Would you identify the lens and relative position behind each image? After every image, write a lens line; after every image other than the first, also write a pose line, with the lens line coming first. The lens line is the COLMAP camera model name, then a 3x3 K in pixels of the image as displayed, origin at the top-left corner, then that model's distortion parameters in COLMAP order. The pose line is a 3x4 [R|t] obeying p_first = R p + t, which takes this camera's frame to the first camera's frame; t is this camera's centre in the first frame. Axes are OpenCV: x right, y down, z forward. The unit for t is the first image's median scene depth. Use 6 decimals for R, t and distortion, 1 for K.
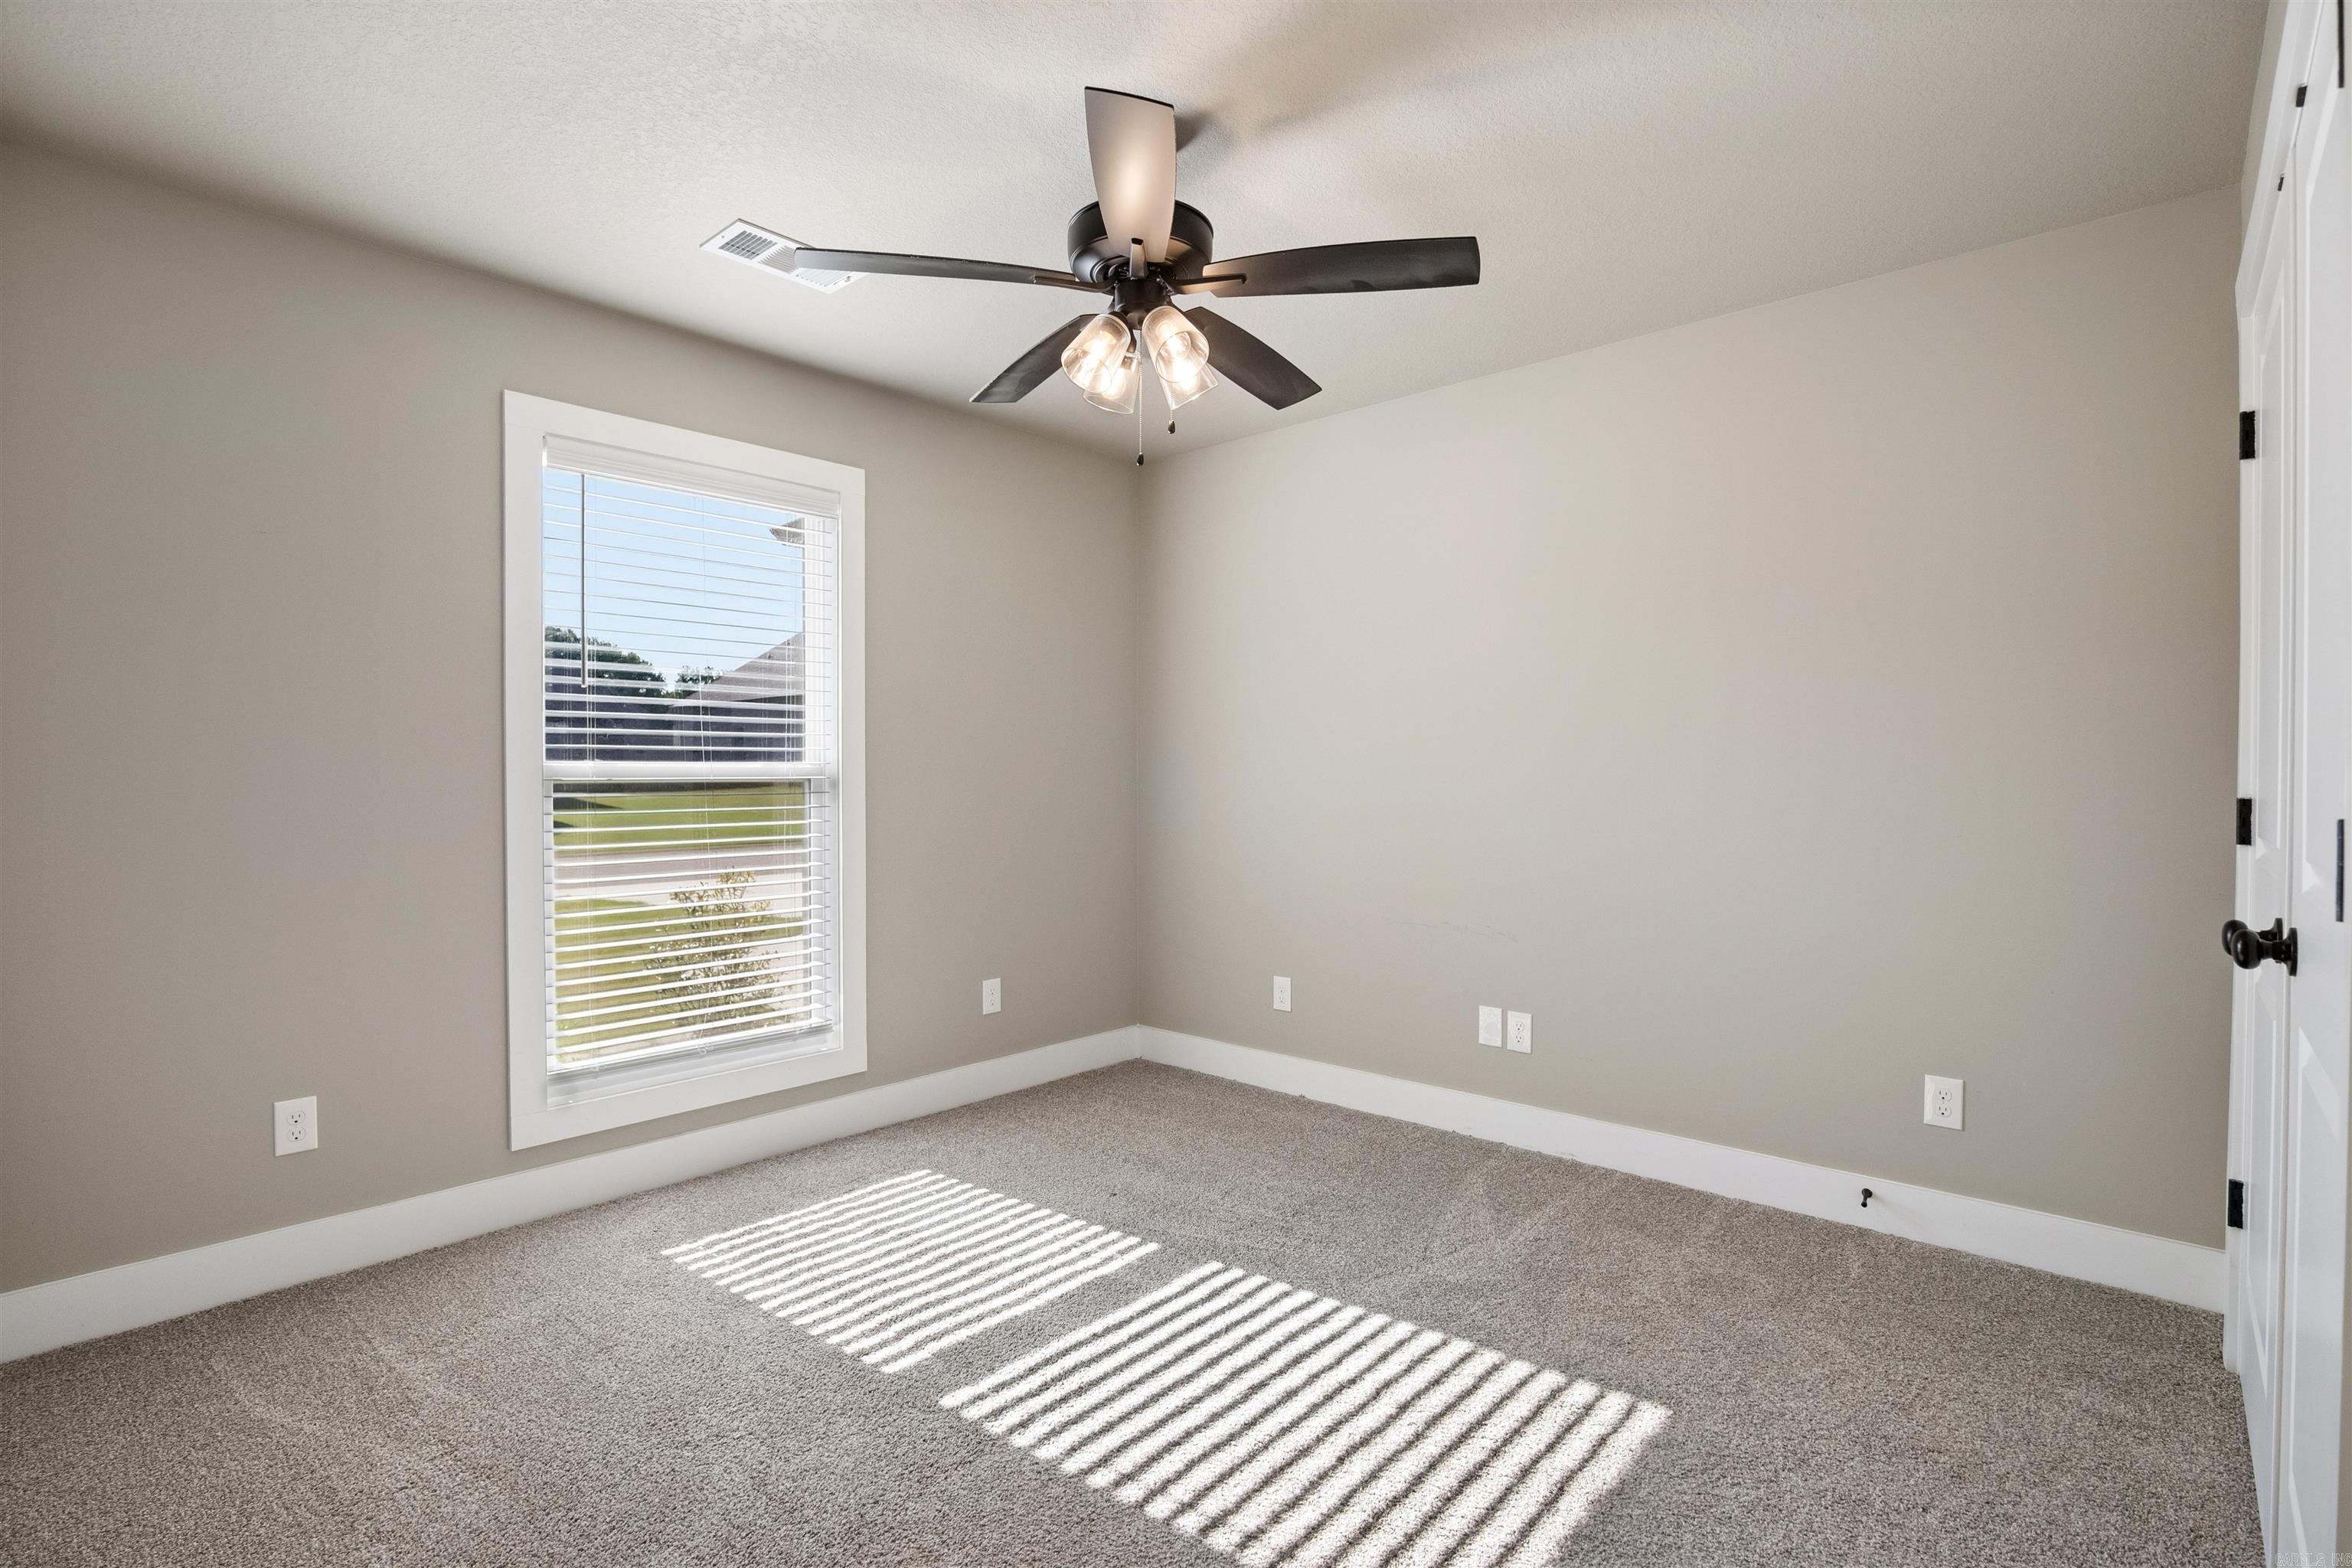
lens RADIAL K [[1098.6, 0, 1168.3], [0, 1098.6, 788.1], [0, 0, 1]] dist [-0.027044, 0.008451]
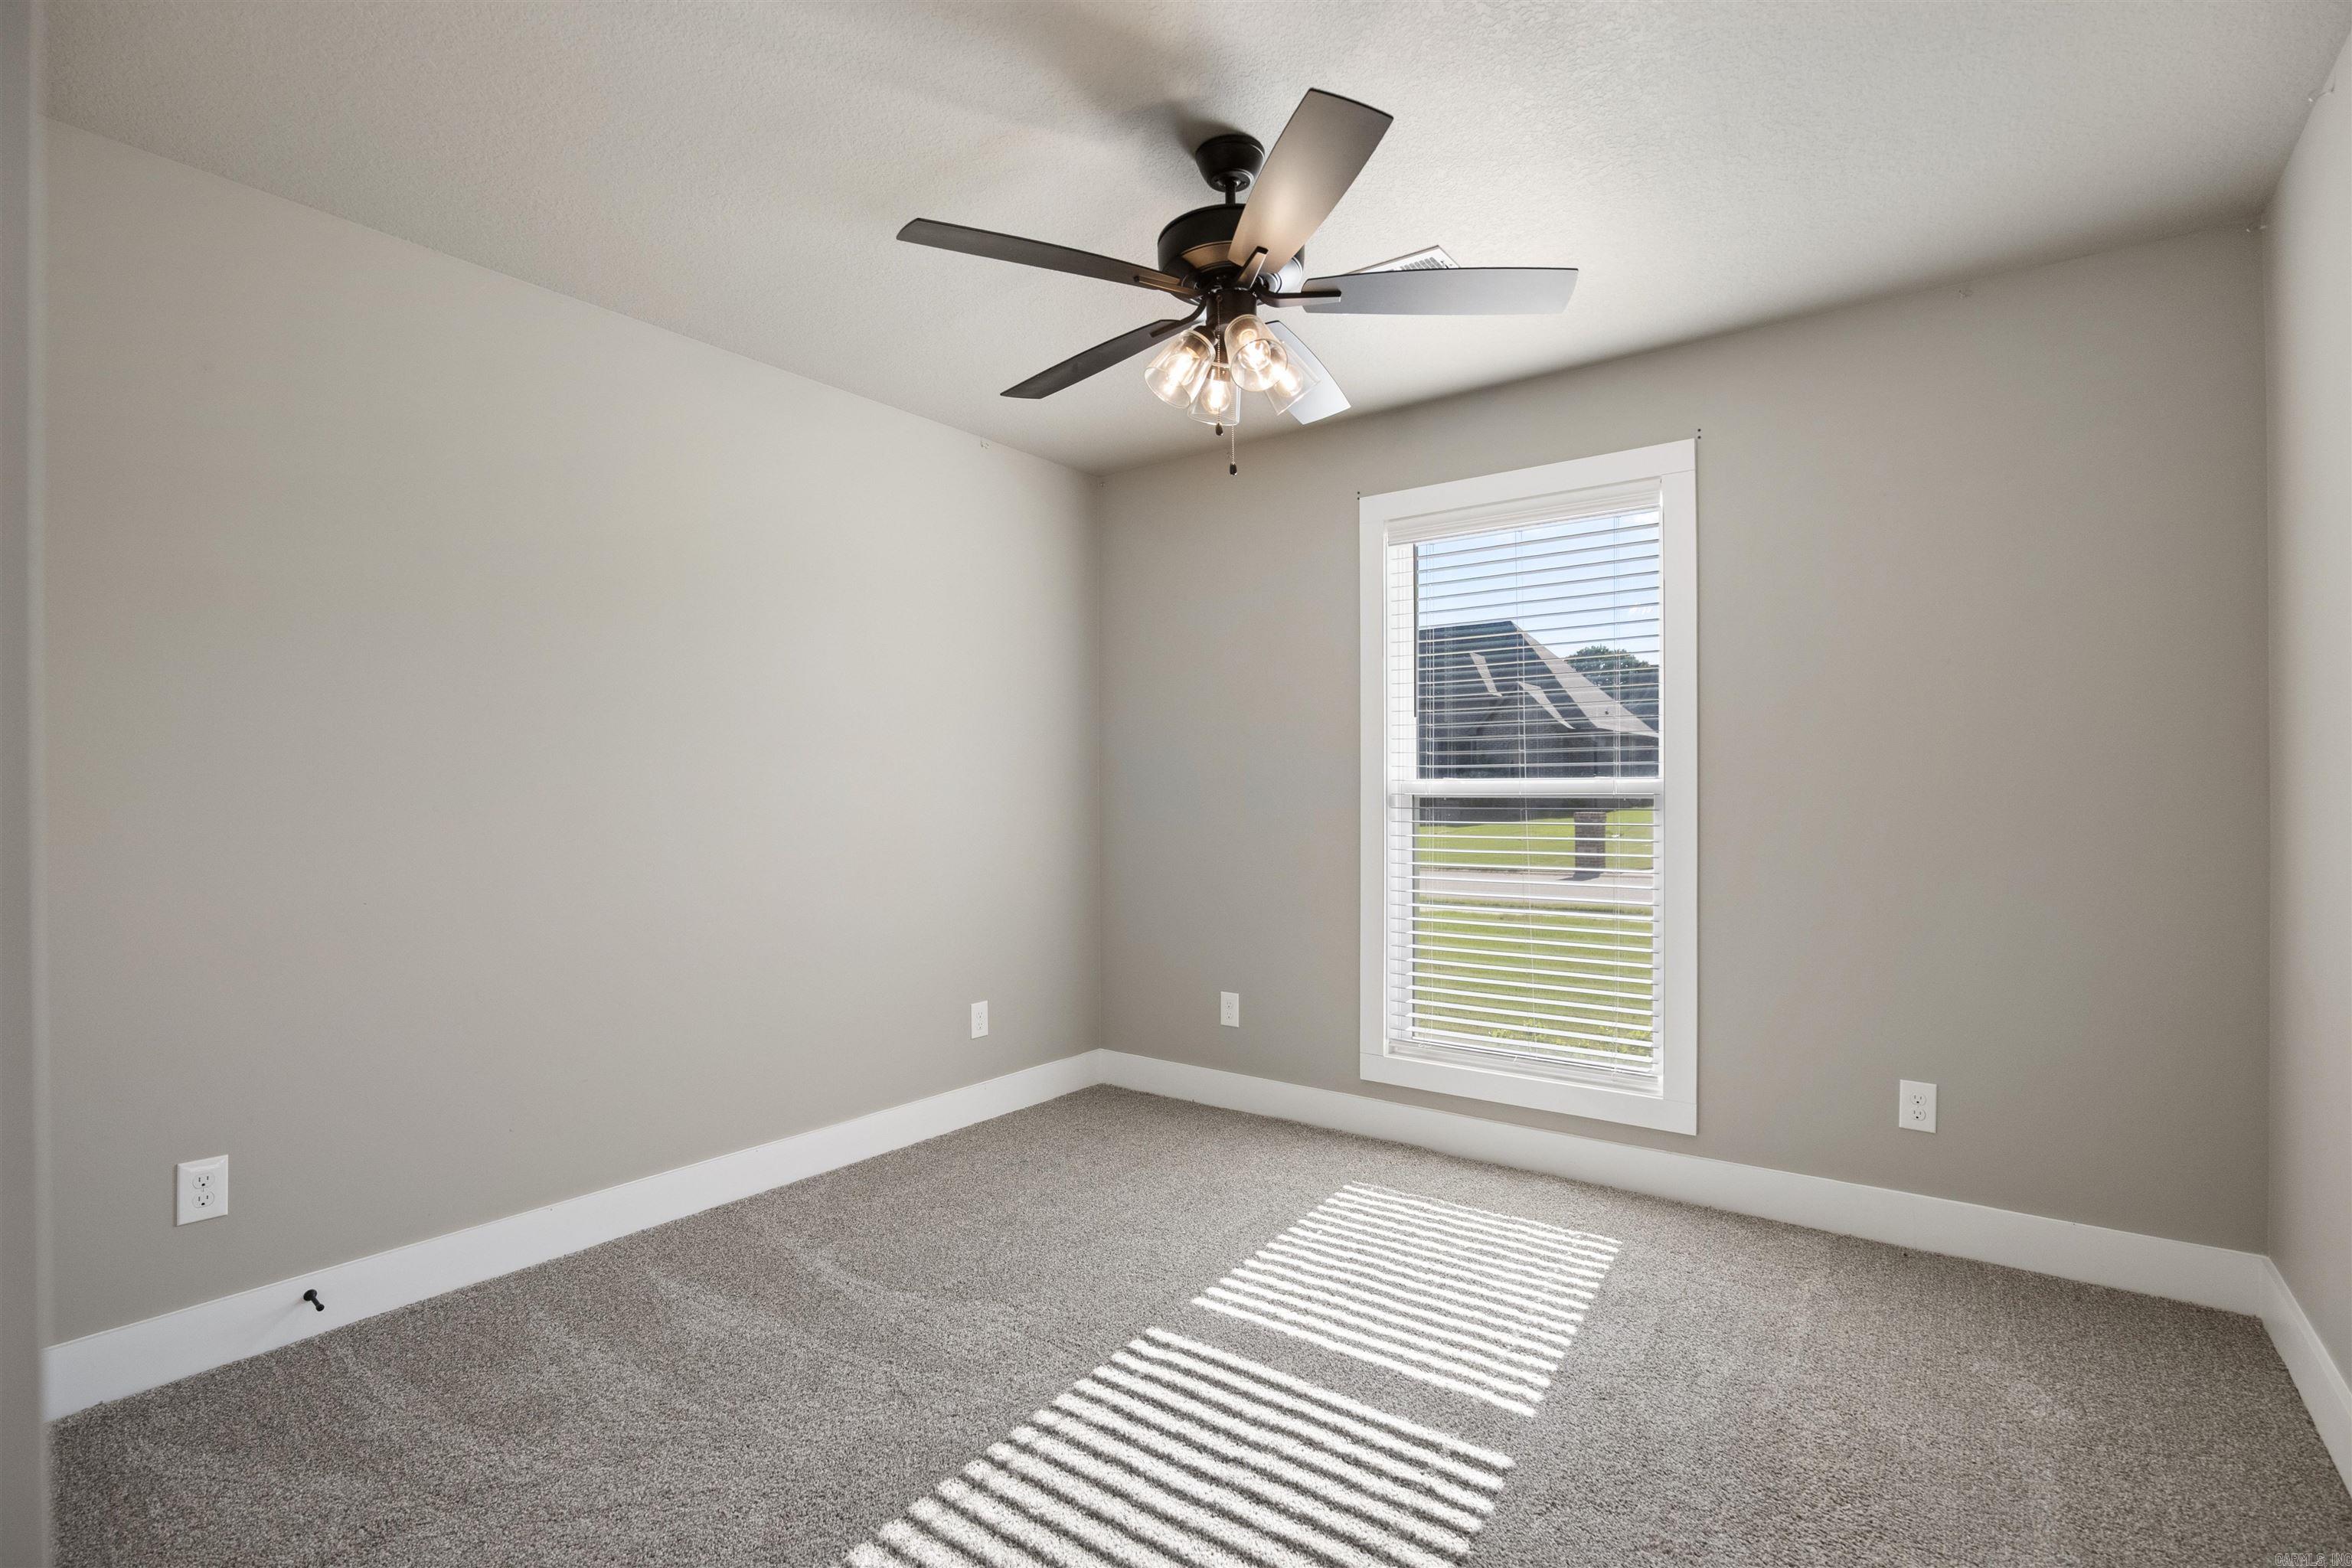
lens RADIAL K [[1098.6, 0, 1169.2], [0, 1098.6, 782.2], [0, 0, 1]] dist [-0.027044, 0.008451]
pose [[0.086035, -0.009503, -0.996247, 0.643148], [-0.008850, 0.999908, -0.010302, -0.006699], [0.996253, 0.009704, 0.085943, 0.607200]]
